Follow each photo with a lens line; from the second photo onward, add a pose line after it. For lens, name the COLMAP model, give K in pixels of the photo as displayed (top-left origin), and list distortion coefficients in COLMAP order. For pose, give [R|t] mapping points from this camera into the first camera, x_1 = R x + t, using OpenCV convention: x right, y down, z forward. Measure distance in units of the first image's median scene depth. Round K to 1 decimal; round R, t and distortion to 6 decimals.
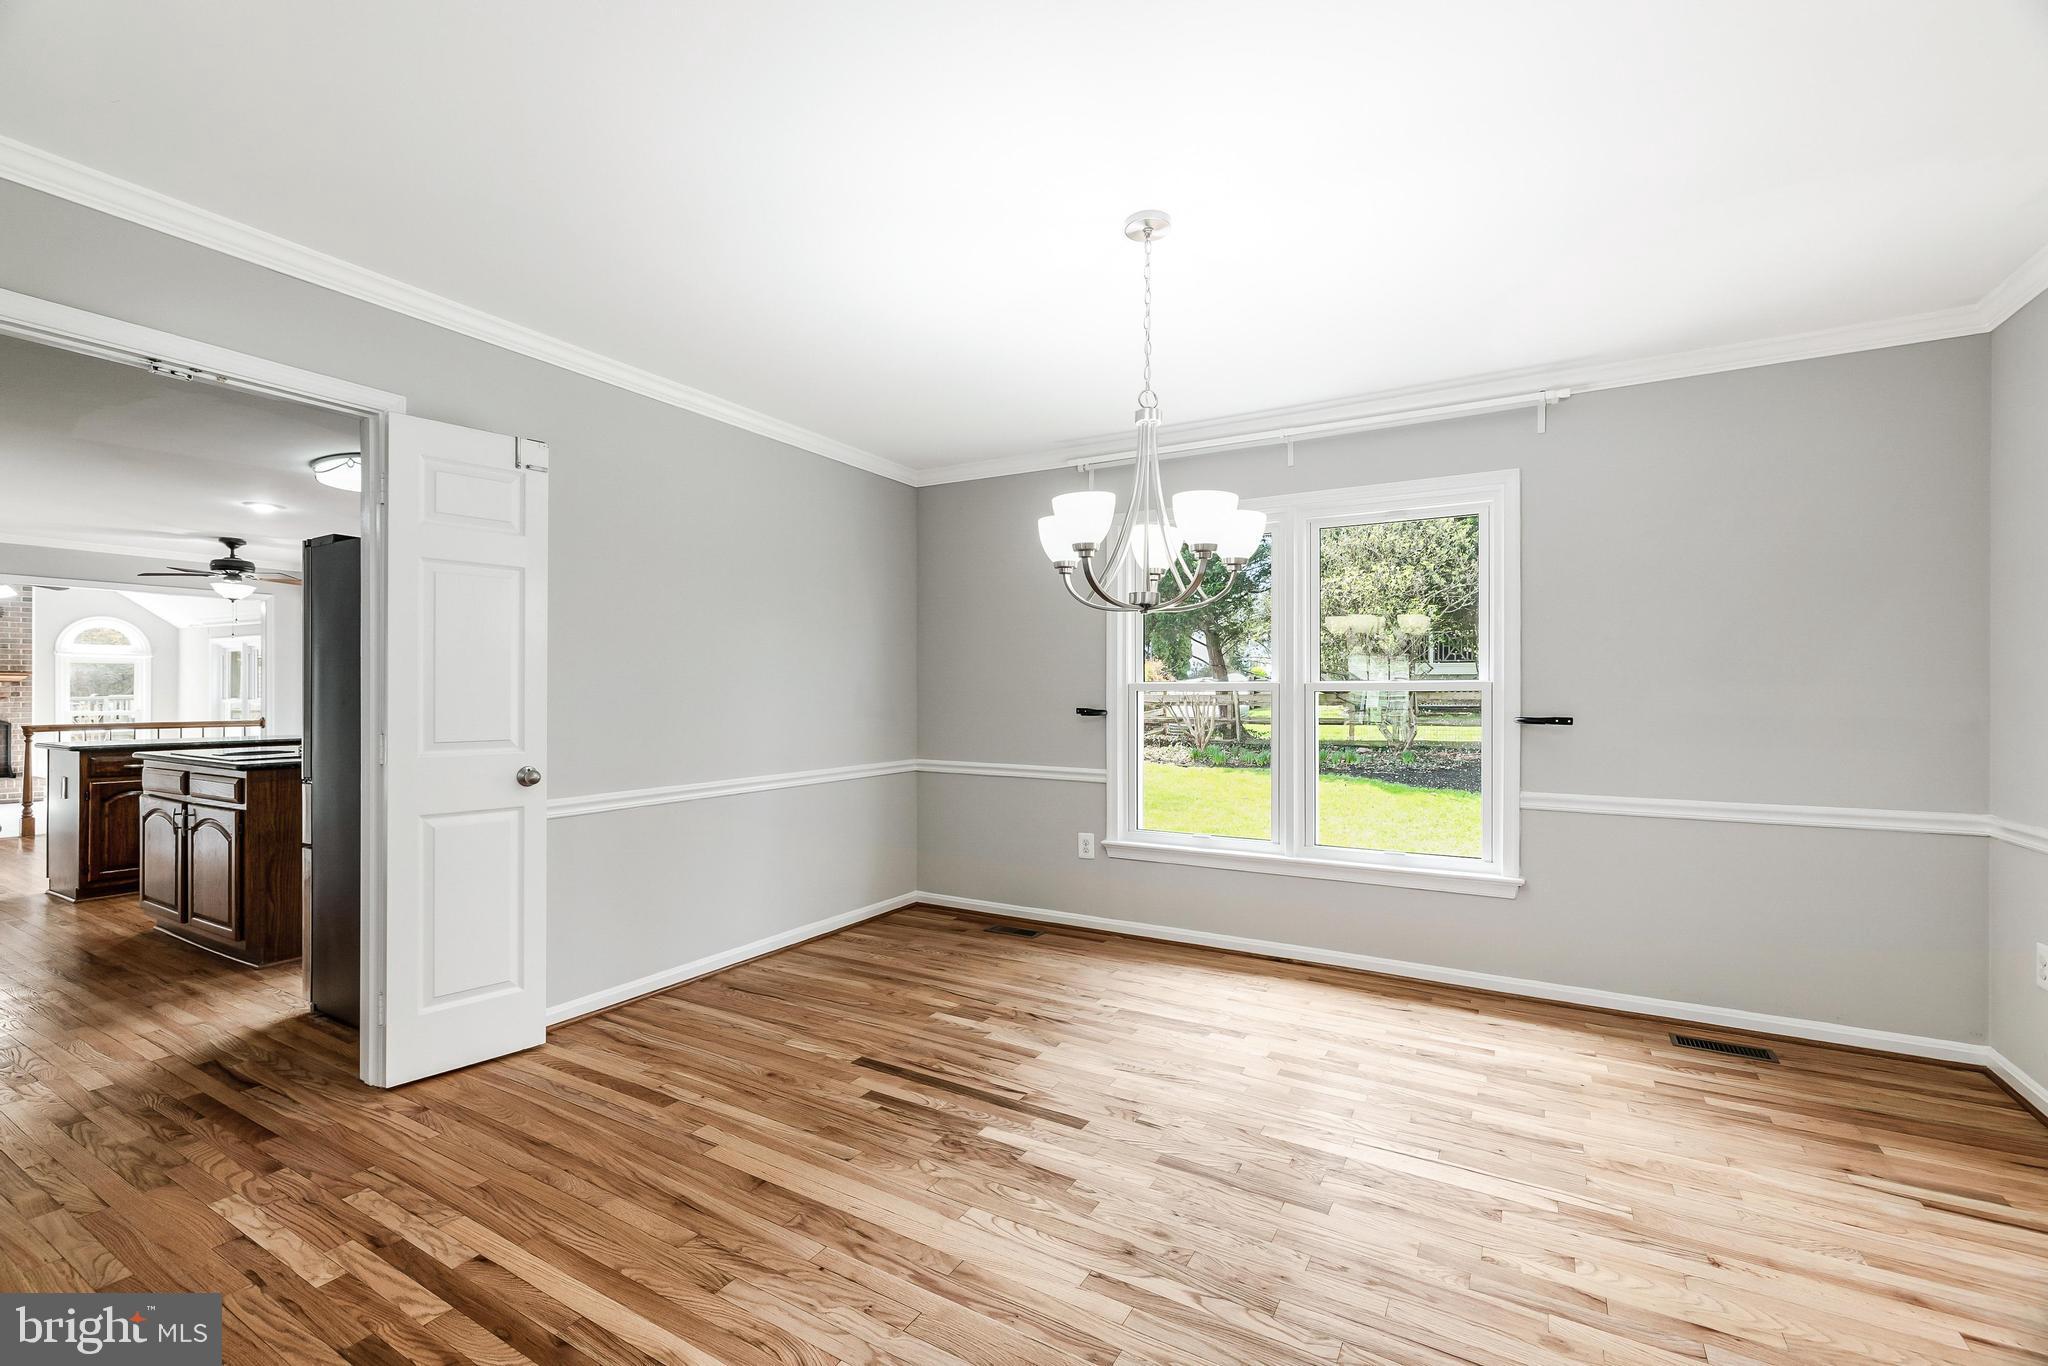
lens RADIAL K [[883.7, 0, 1025.9], [0, 883.7, 692.4], [0, 0, 1]] dist [0.003789, -0.000085]
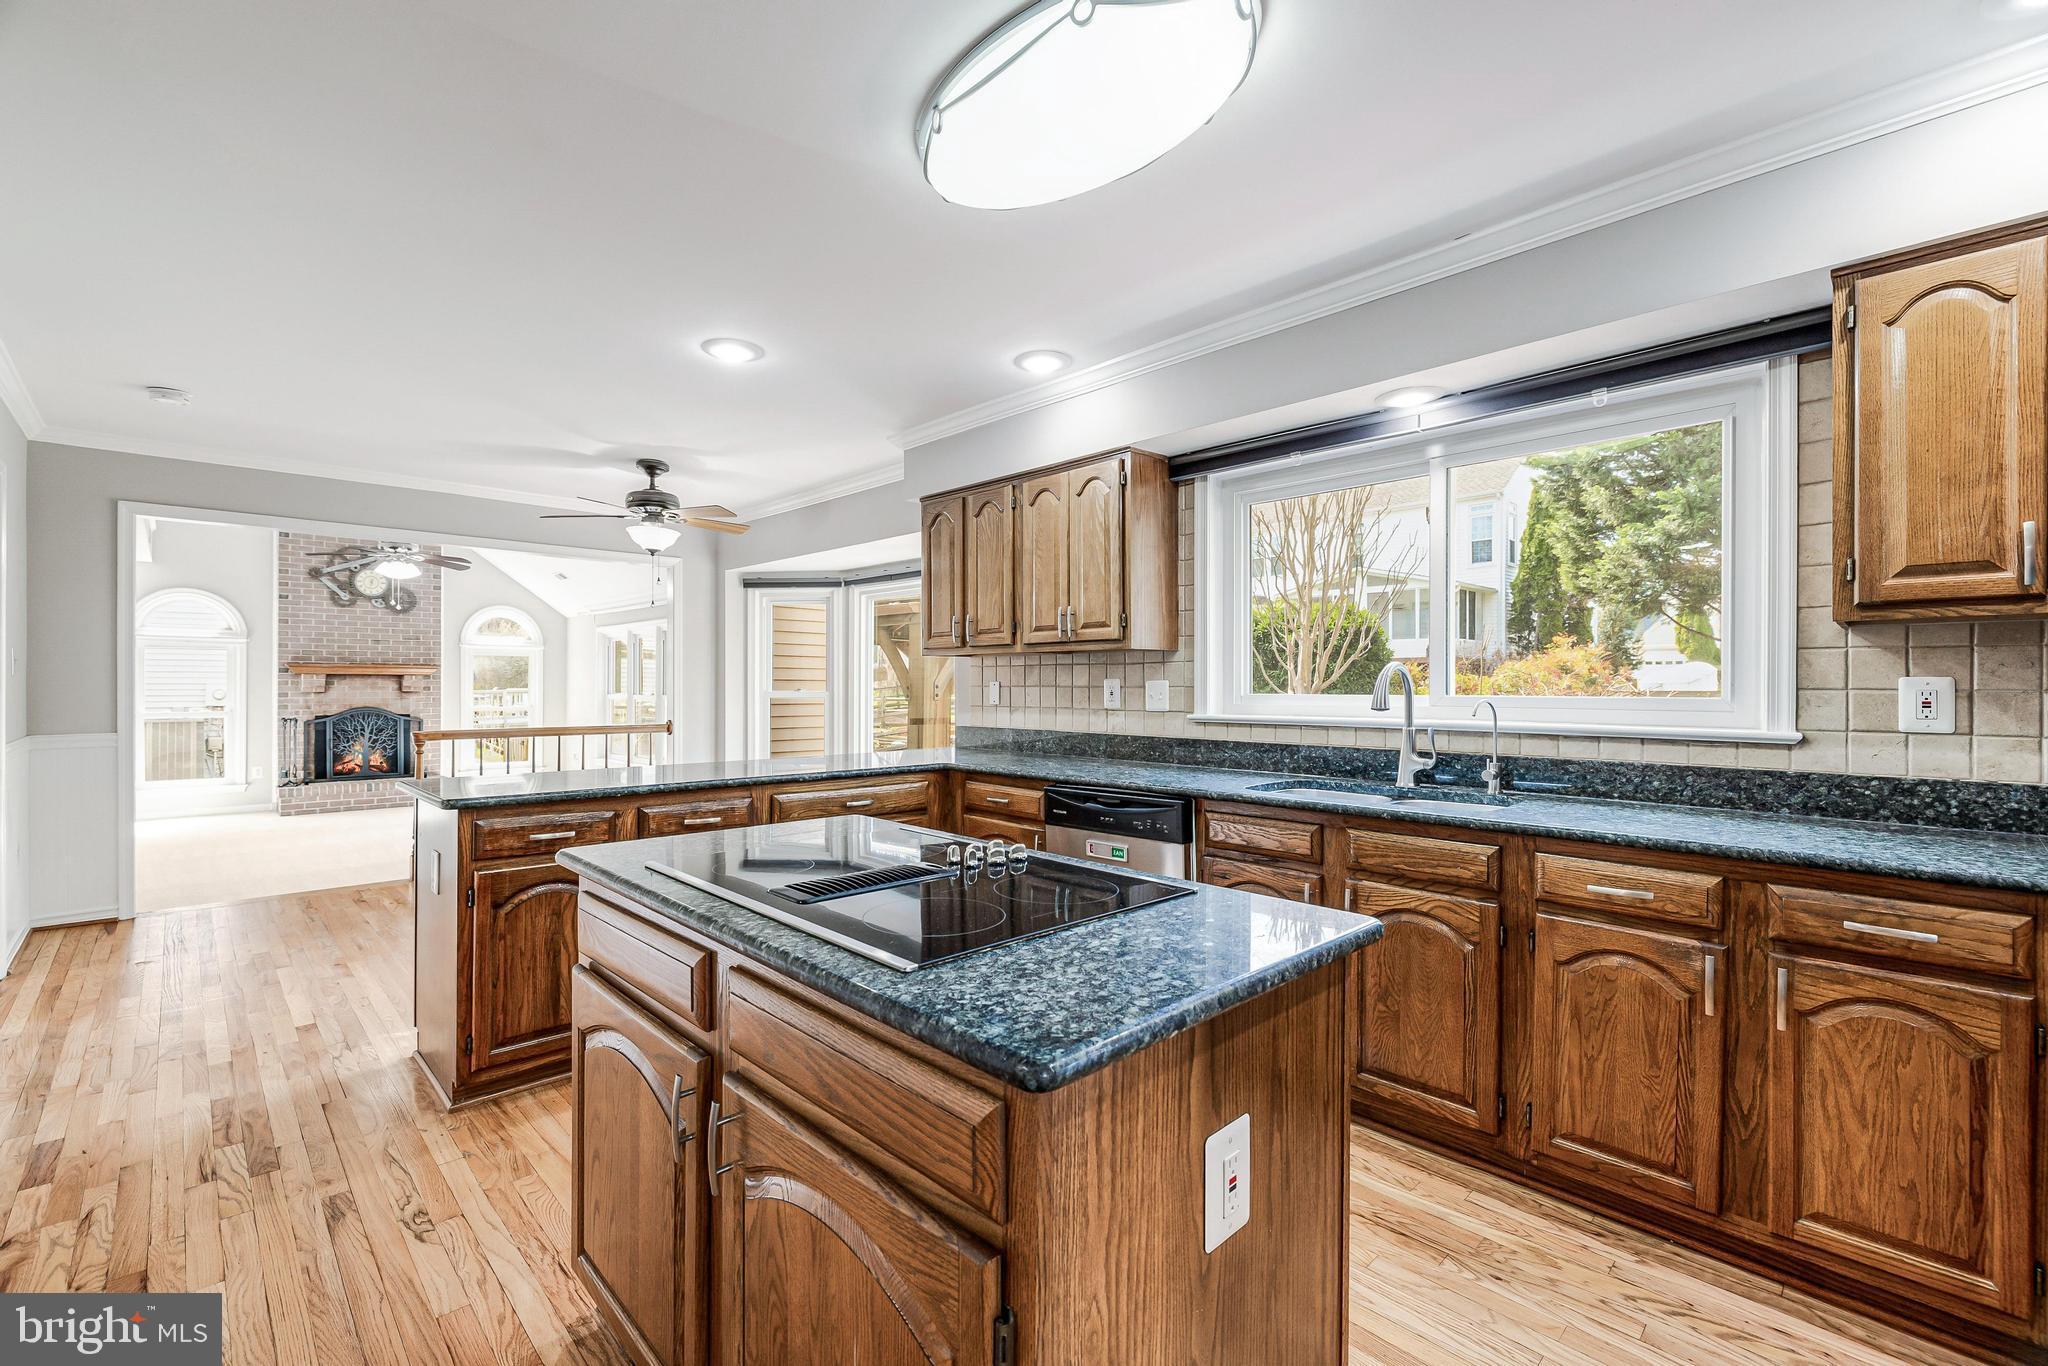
lens RADIAL K [[883.7, 0, 1030.3], [0, 883.7, 686.6], [0, 0, 1]] dist [0.003789, -0.000085]
pose [[0.964354, 0.000586, -0.264615, -0.458577], [-0.000249, 0.999999, 0.001308, -0.002231], [0.264615, -0.001195, 0.964353, 0.444469]]
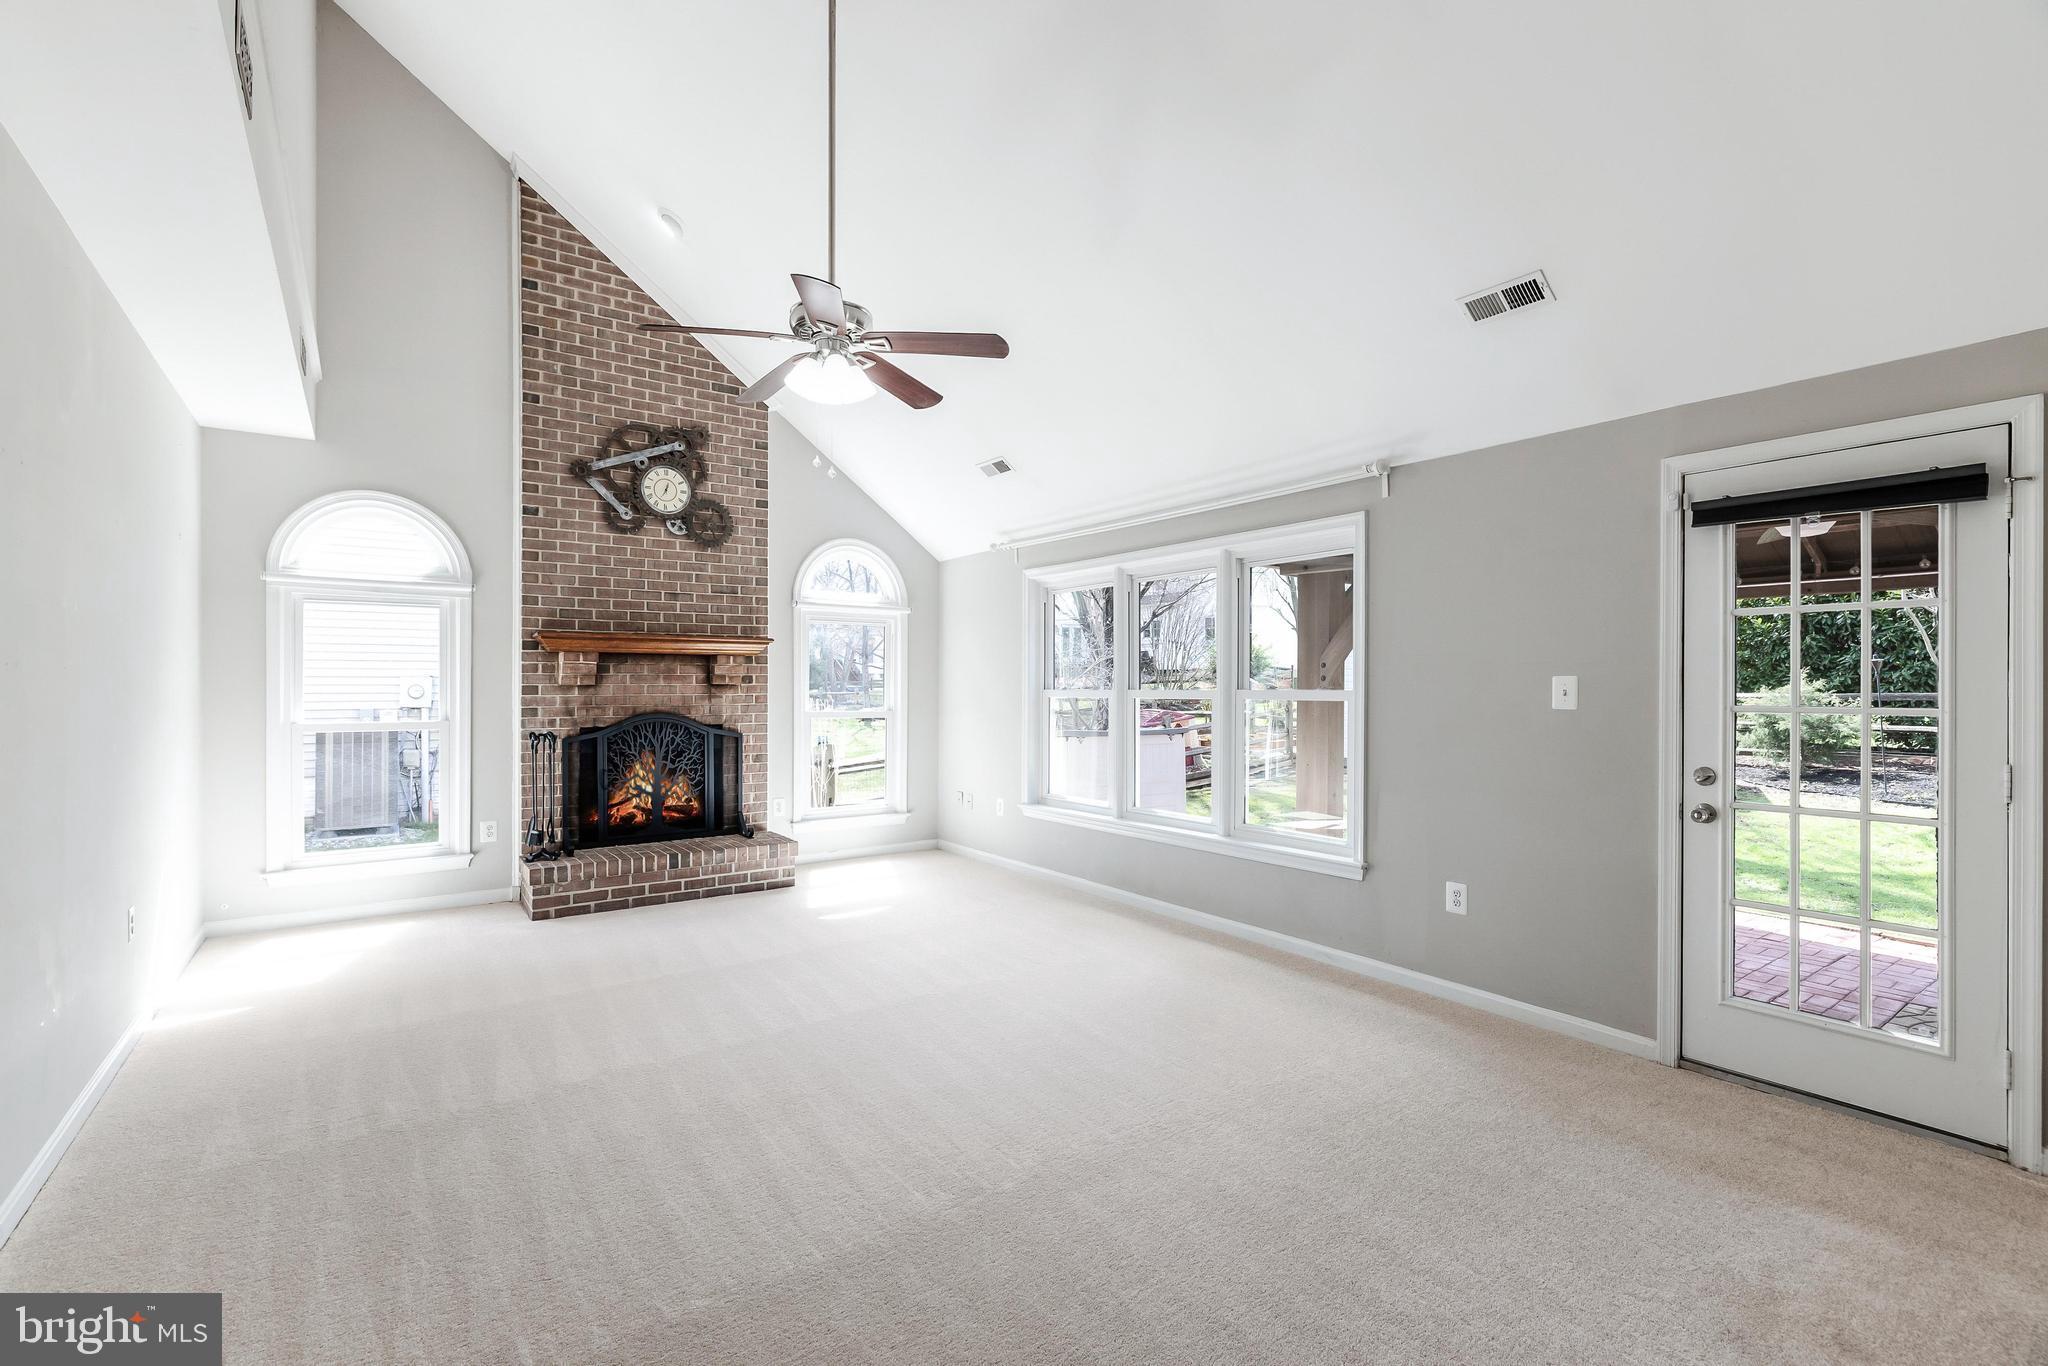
lens RADIAL K [[883.7, 0, 1017.0], [0, 883.7, 687.2], [0, 0, 1]] dist [0.003789, -0.000085]
pose [[0.919125, -0.006396, -0.393914, -1.308279], [0.005038, 0.999977, -0.004482, 0.016660], [0.393934, 0.002135, 0.919136, 0.962822]]
